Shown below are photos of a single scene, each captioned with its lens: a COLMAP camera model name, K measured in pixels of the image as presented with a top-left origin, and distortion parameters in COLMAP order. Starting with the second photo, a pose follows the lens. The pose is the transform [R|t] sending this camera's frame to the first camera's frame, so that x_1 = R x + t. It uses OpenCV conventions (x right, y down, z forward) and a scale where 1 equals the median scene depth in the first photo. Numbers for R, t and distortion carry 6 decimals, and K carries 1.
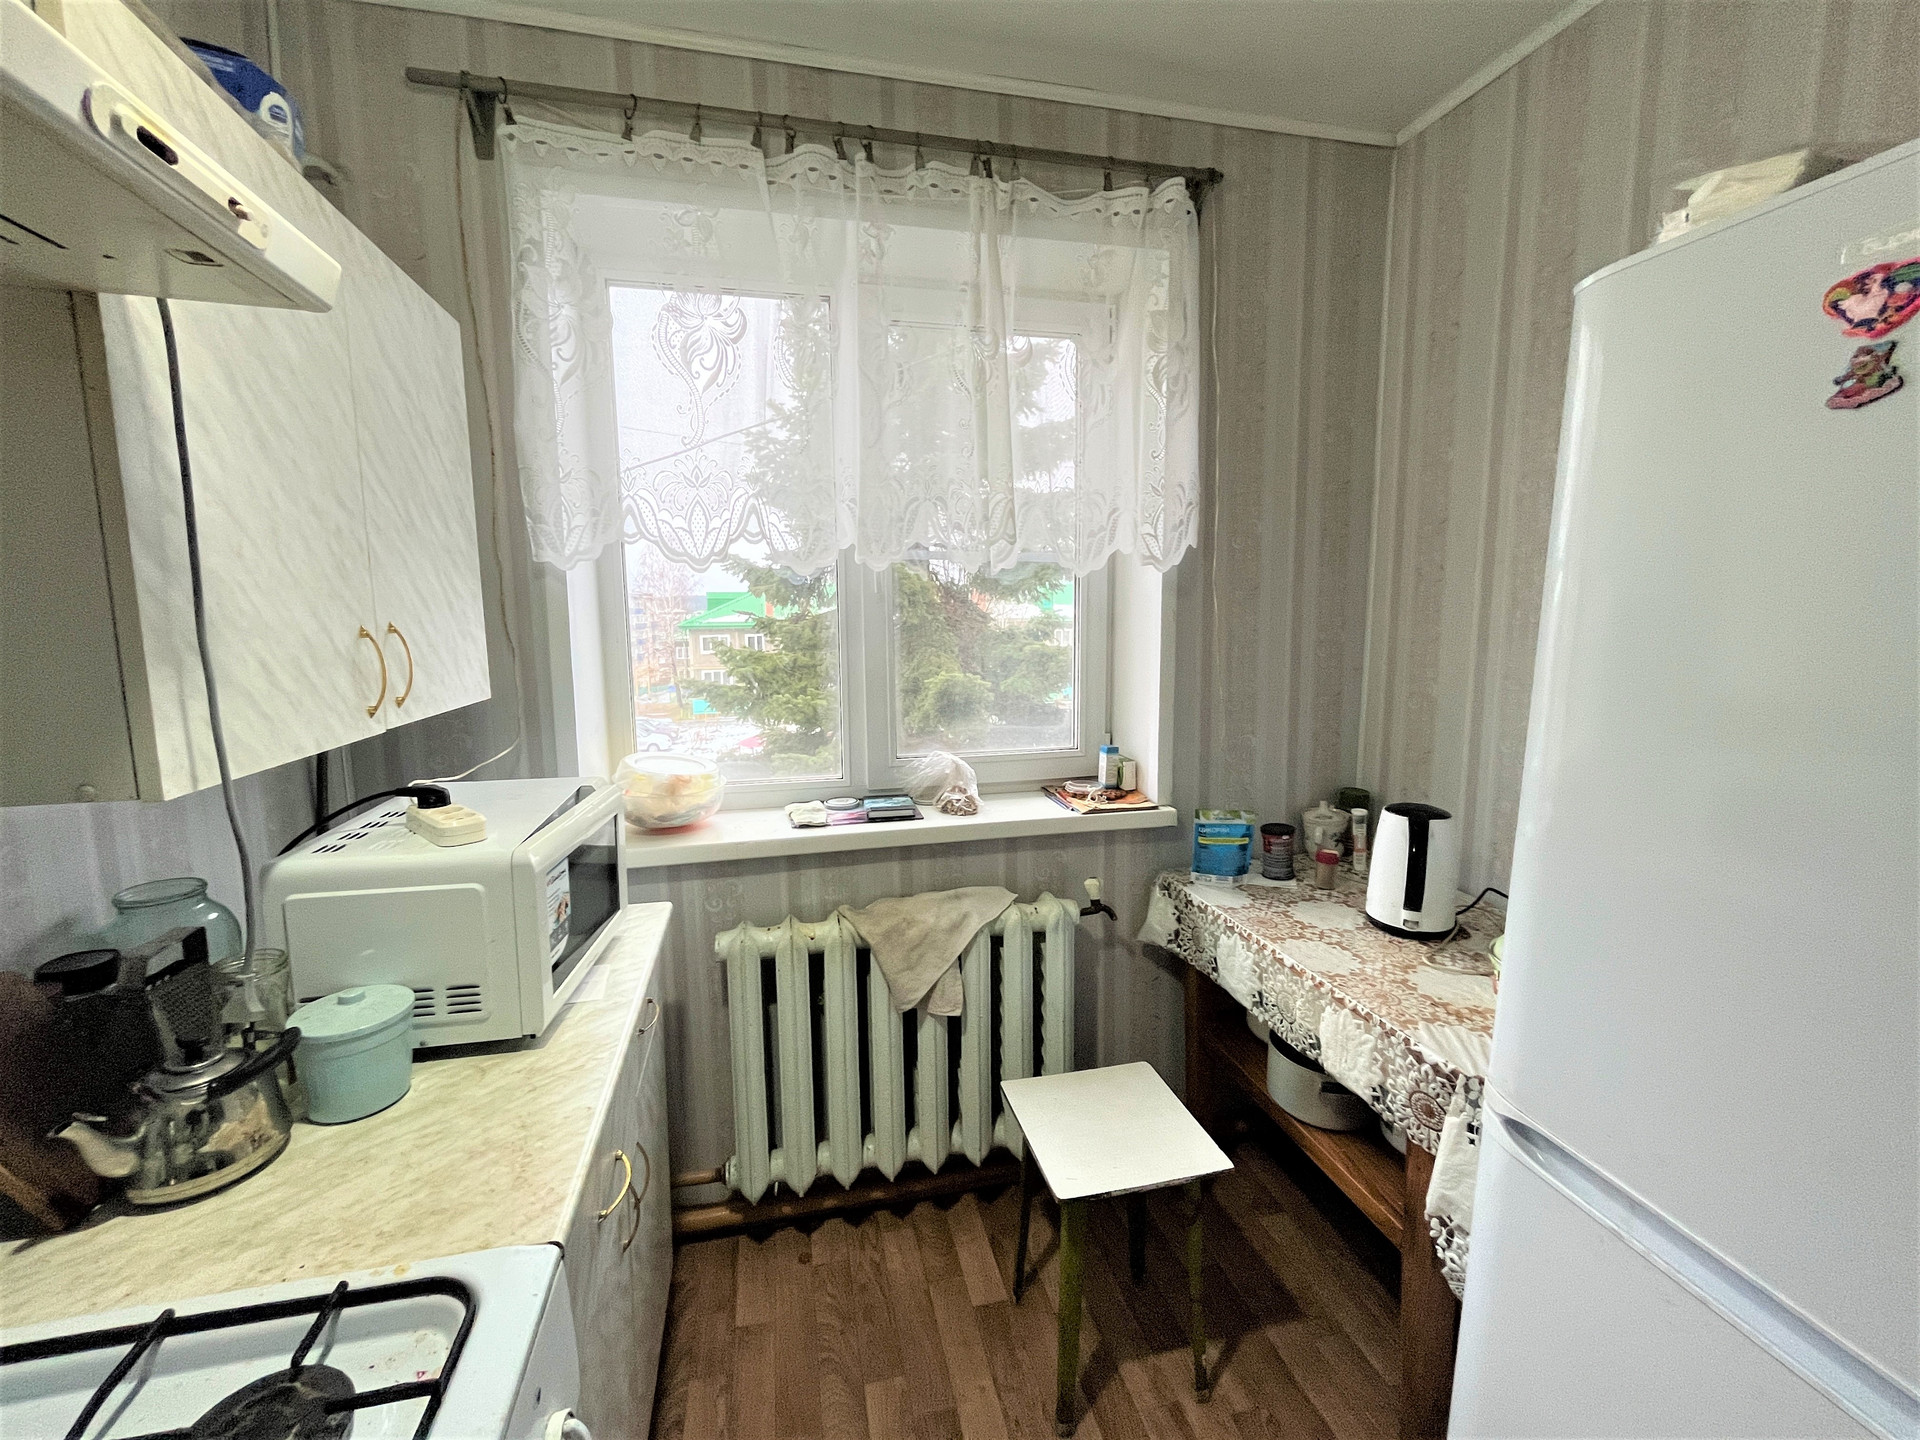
lens RADIAL K [[780.3, 0, 961.8], [0, 780.3, 705.9], [0, 0, 1]] dist [-0.001338, -0.000140]
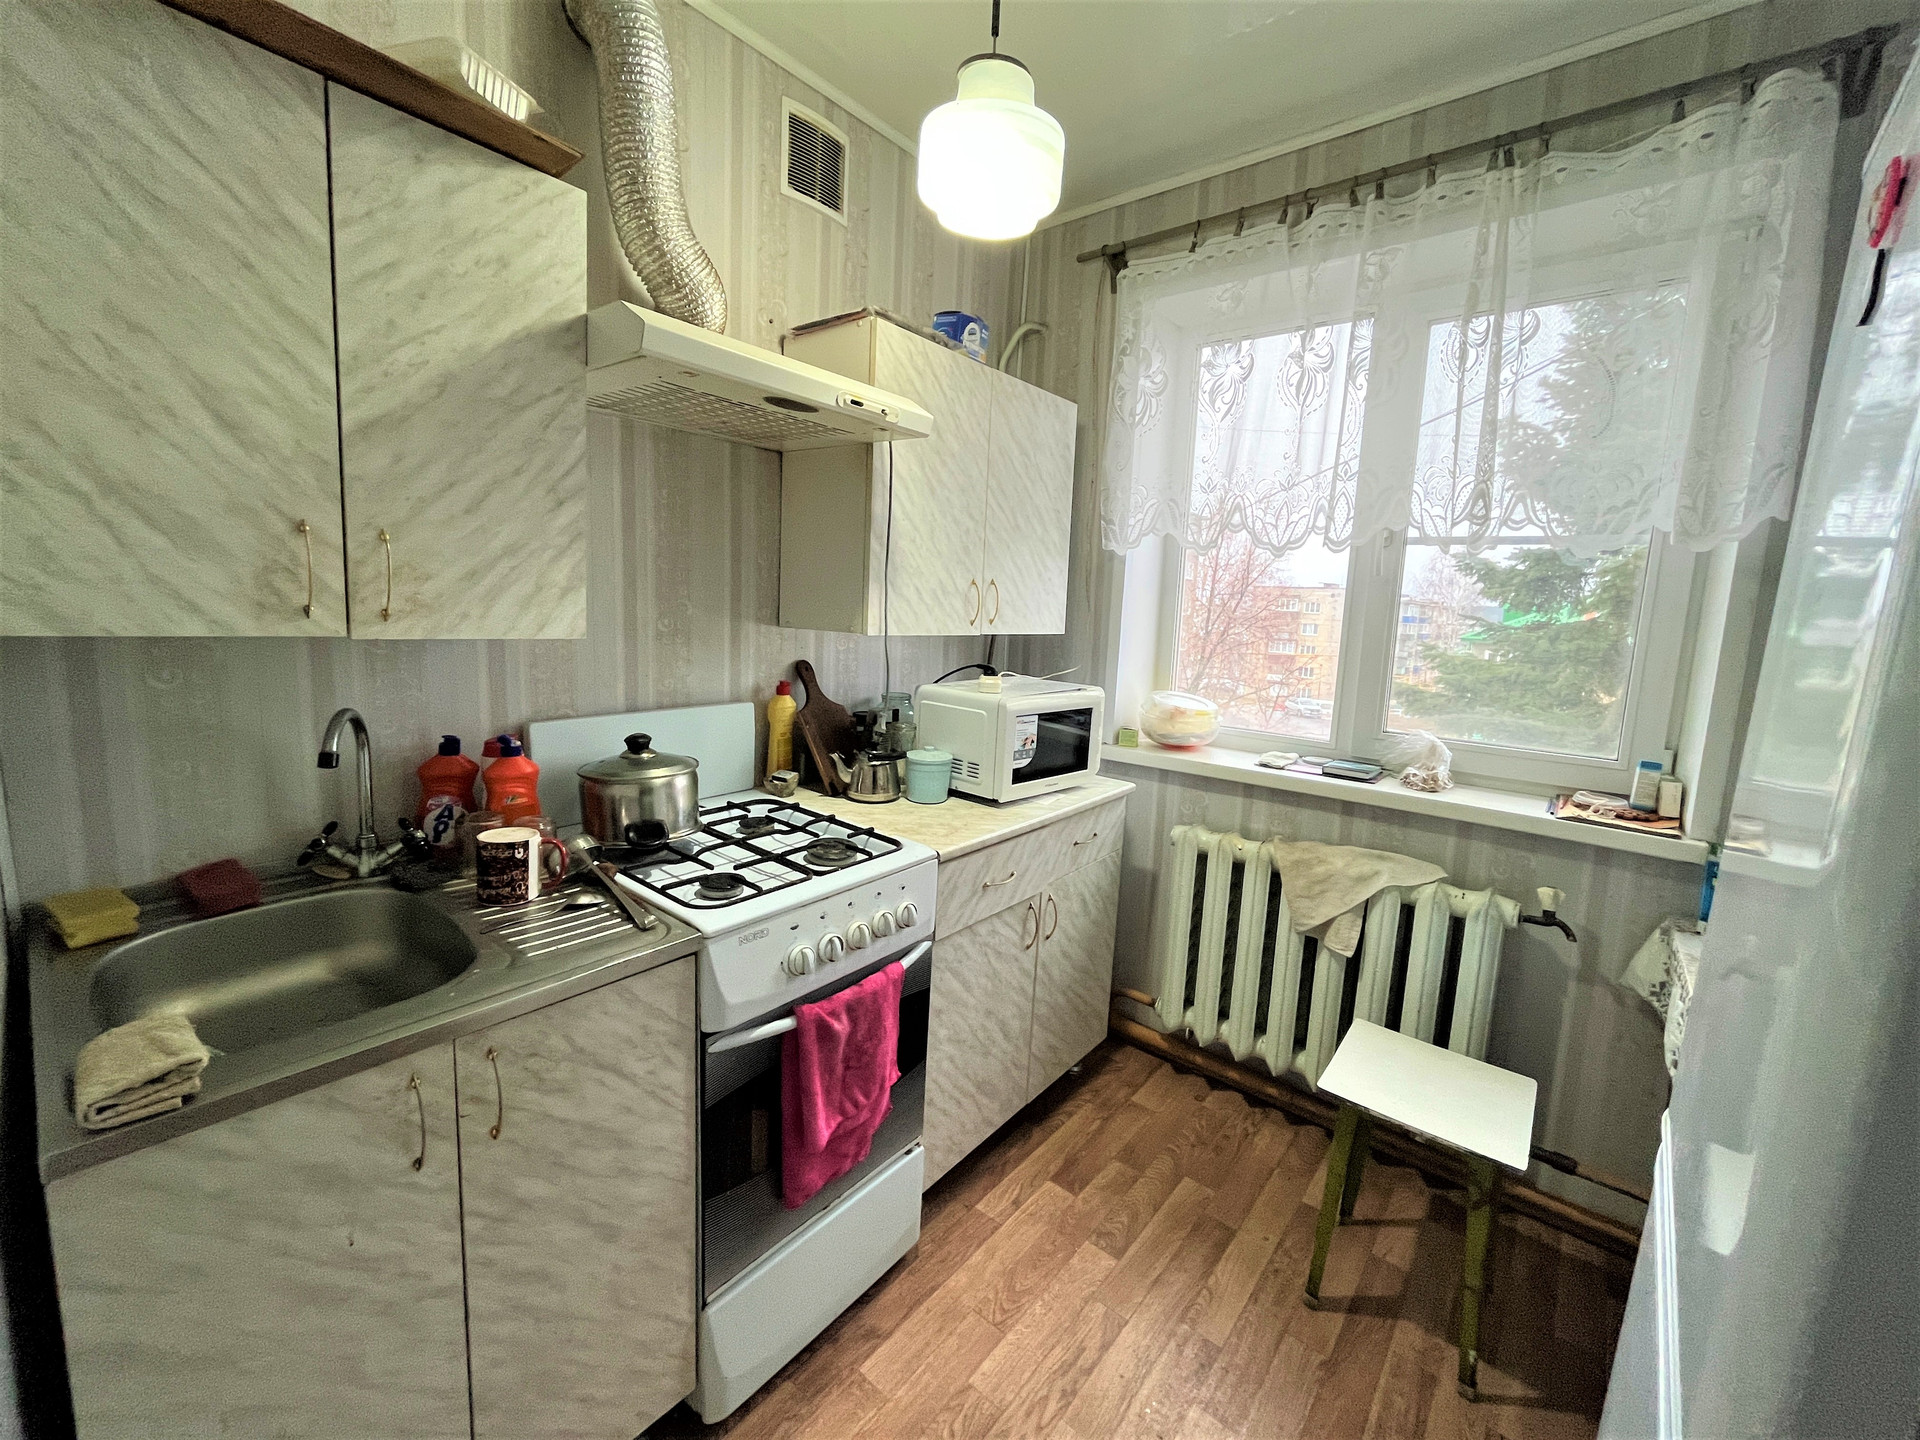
lens RADIAL K [[772.9, 0, 961.3], [0, 772.9, 701.6], [0, 0, 1]] dist [0.003725, 0.000031]
pose [[0.609921, 0.137125, -0.780509, 0.521305], [-0.143801, 0.987715, 0.061156, 0.059608], [0.779306, 0.074938, 0.622147, -0.148026]]
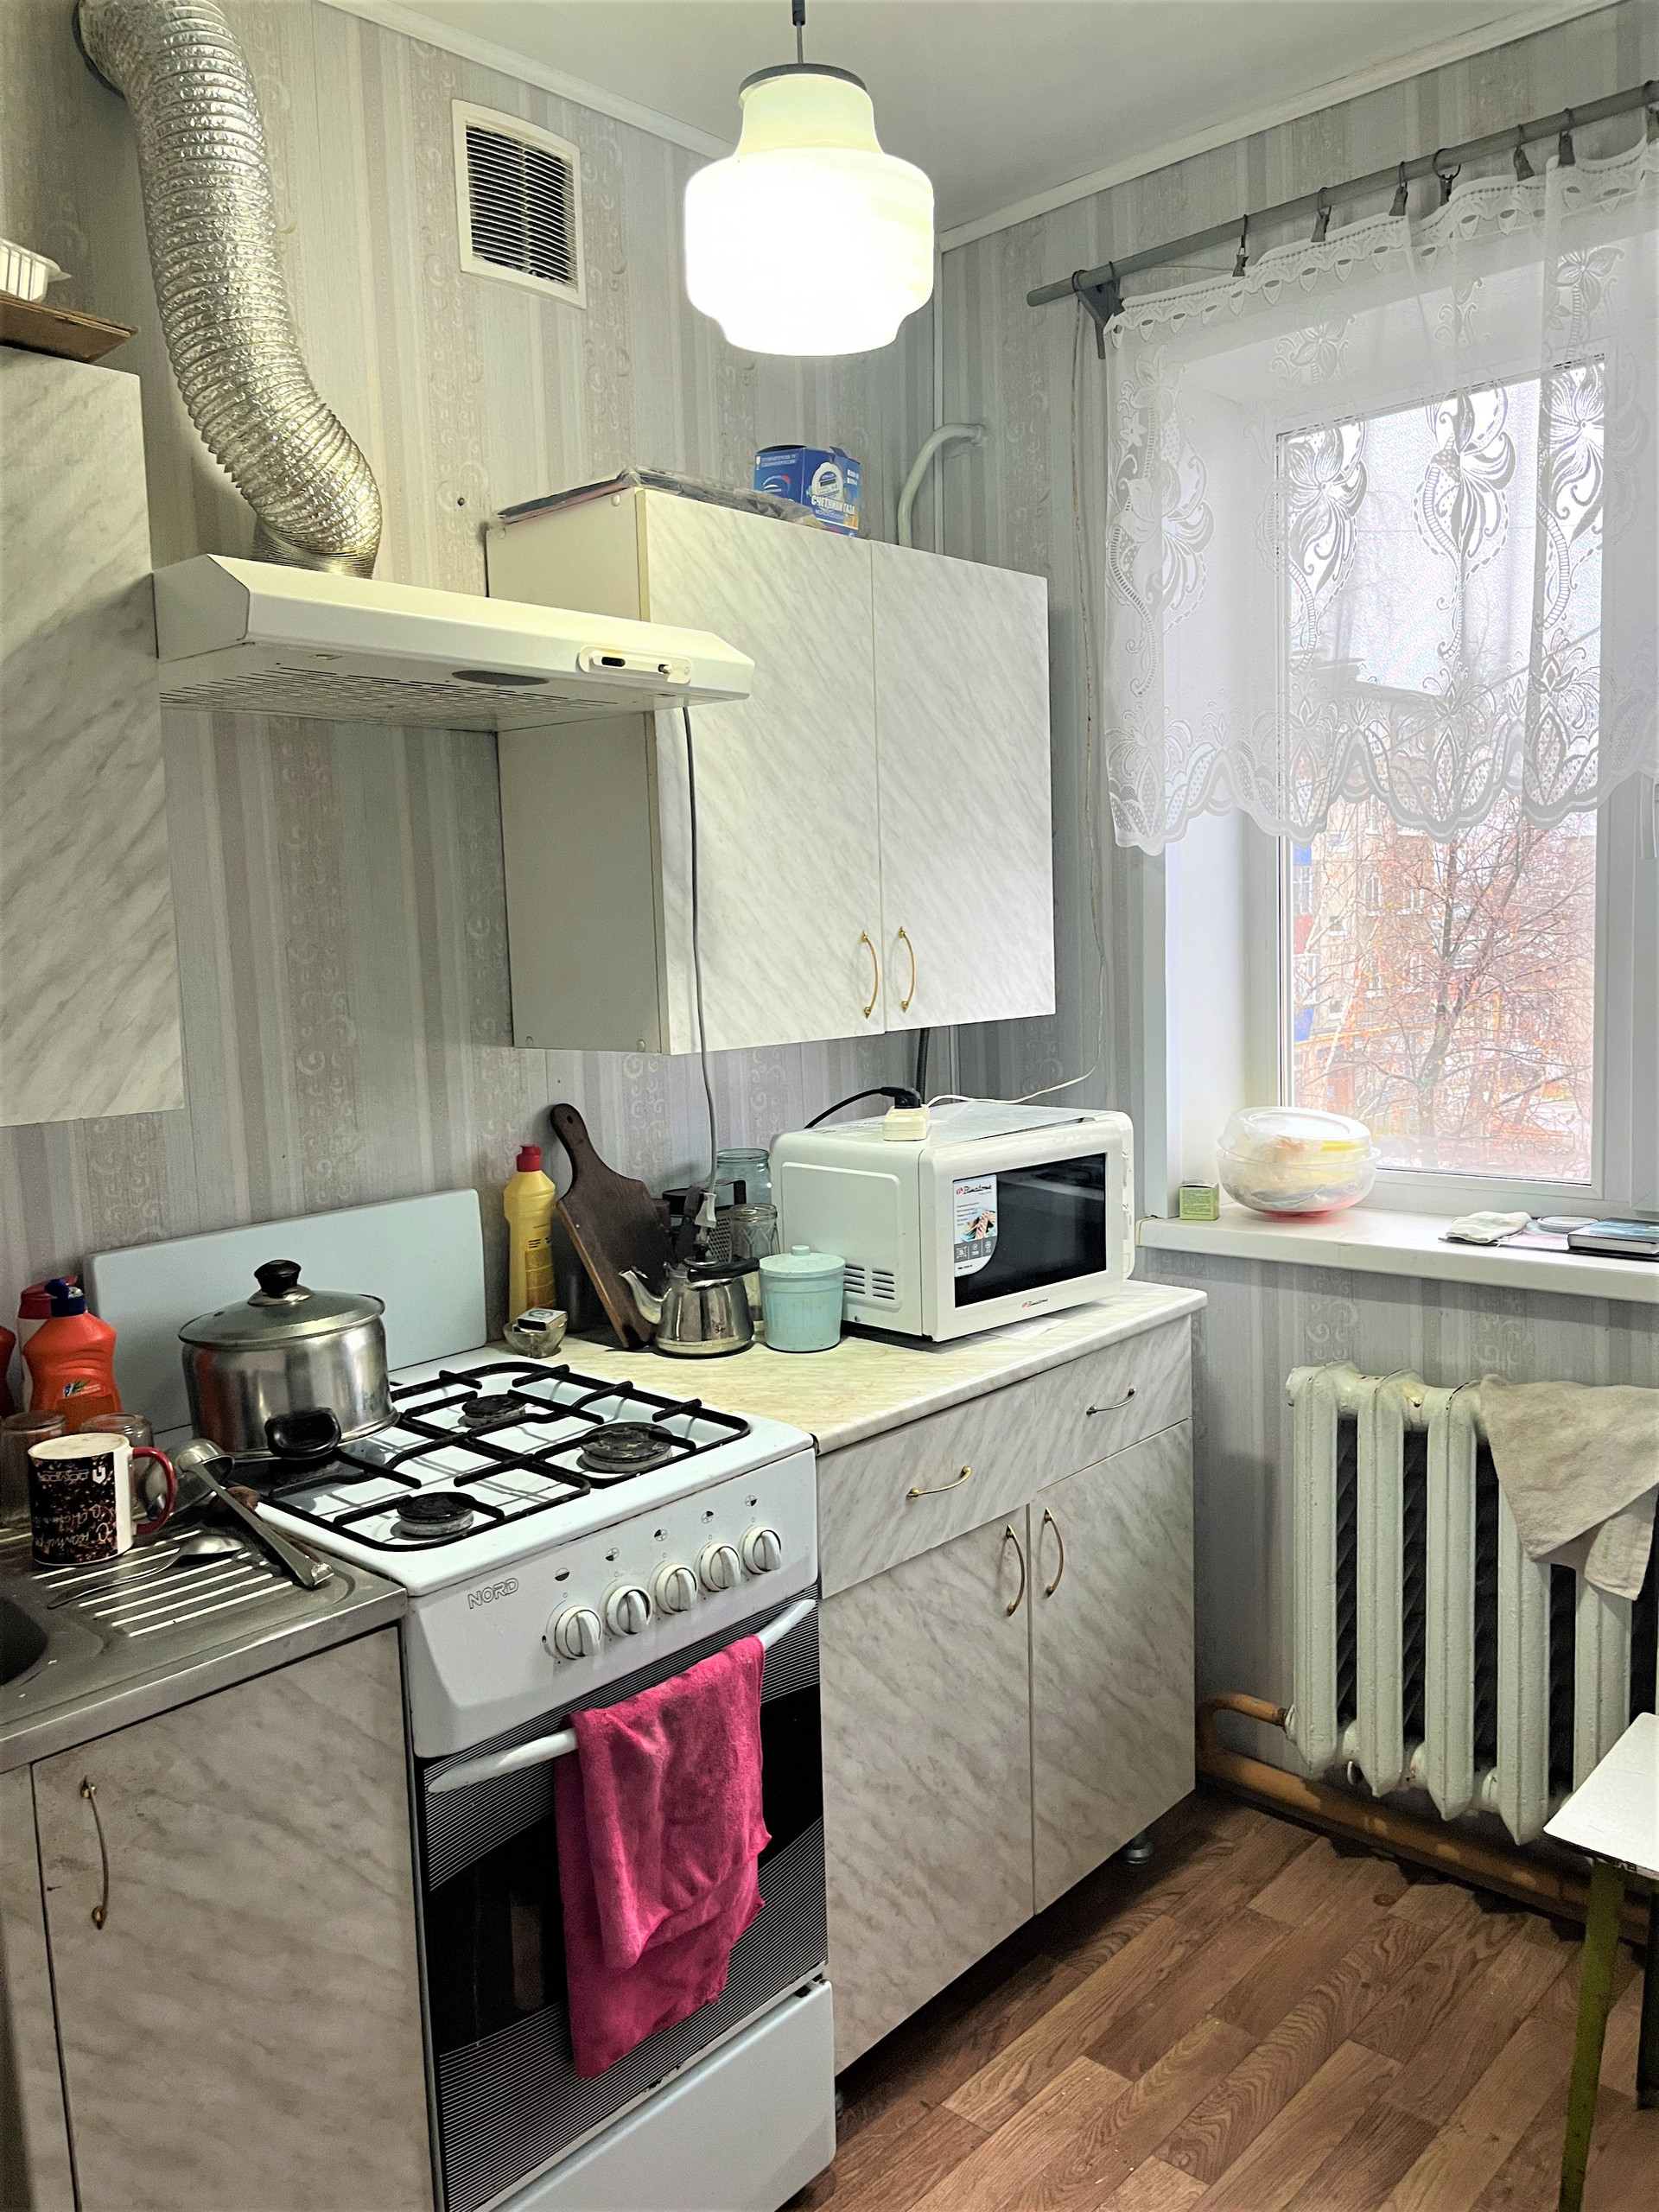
lens RADIAL K [[1651.2, 0, 829.5], [0, 1651.2, 1106.0], [0, 0, 1]] dist [0.064525, -0.075559]
pose [[0.568708, 0.076794, -0.818947, 0.714632], [-0.069493, 0.996558, 0.045190, 0.024987], [0.819599, 0.031211, 0.572087, -0.217782]]
